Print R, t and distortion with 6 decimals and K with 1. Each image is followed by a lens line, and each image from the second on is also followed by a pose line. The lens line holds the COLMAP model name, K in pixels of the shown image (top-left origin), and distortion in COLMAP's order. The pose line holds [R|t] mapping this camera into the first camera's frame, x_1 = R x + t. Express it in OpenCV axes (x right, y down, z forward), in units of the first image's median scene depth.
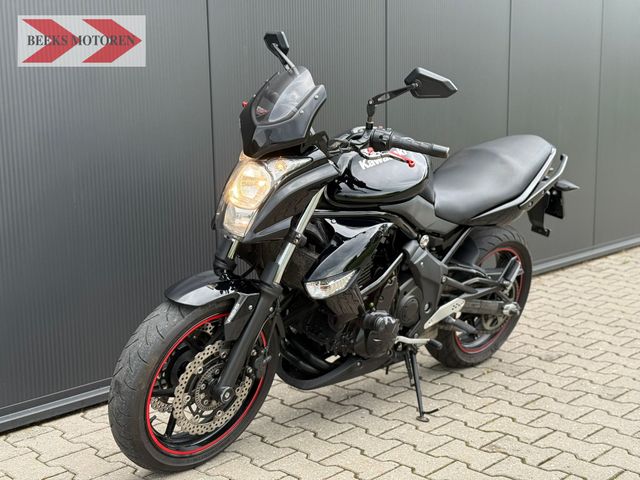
lens RADIAL K [[888.1, 0, 320.0], [0, 888.1, 240.0], [0, 0, 1]] dist [0.163340, -0.105550]
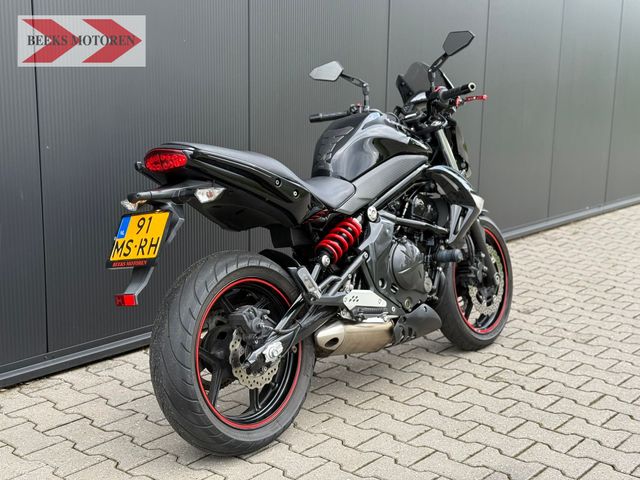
lens RADIAL K [[918.4, 0, 320.0], [0, 918.4, 240.0], [0, 0, 1]] dist [0.155840, 0.033272]
pose [[0.995301, 0.008192, 0.096484, -0.140892], [-0.010301, 0.999719, 0.021372, 0.021904], [-0.096282, -0.022265, 0.995105, -0.167606]]
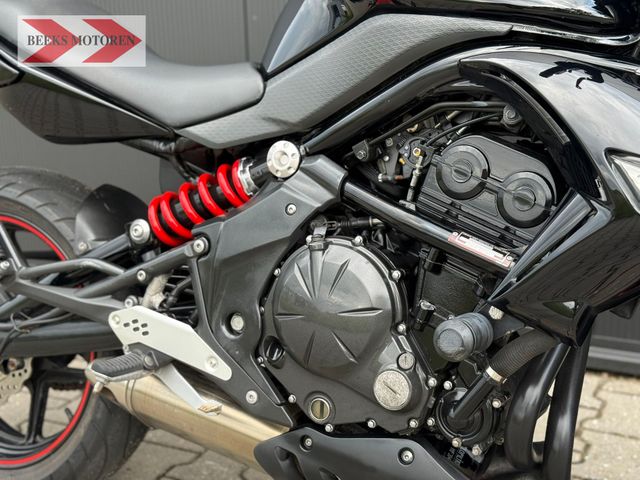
lens RADIAL K [[888.1, 0, 320.0], [0, 888.1, 240.0], [0, 0, 1]] dist [0.163340, -0.105550]
pose [[0.290451, 0.229455, -0.928972, 0.337362], [-0.128473, 0.971385, 0.199763, -0.026127], [0.948226, 0.061327, 0.311619, 0.670098]]
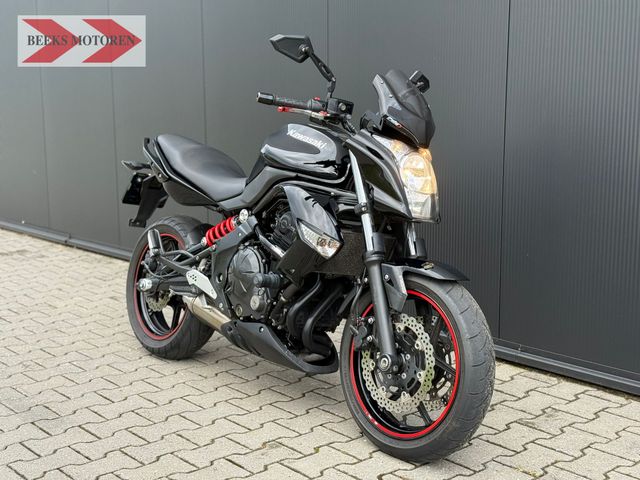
lens RADIAL K [[888.1, 0, 320.0], [0, 888.1, 240.0], [0, 0, 1]] dist [0.163340, -0.105550]
pose [[-0.109166, 0.170068, -0.979367, 1.001400], [-0.143047, 0.972312, 0.184788, -0.164804], [0.983677, 0.160268, -0.081816, 0.971824]]
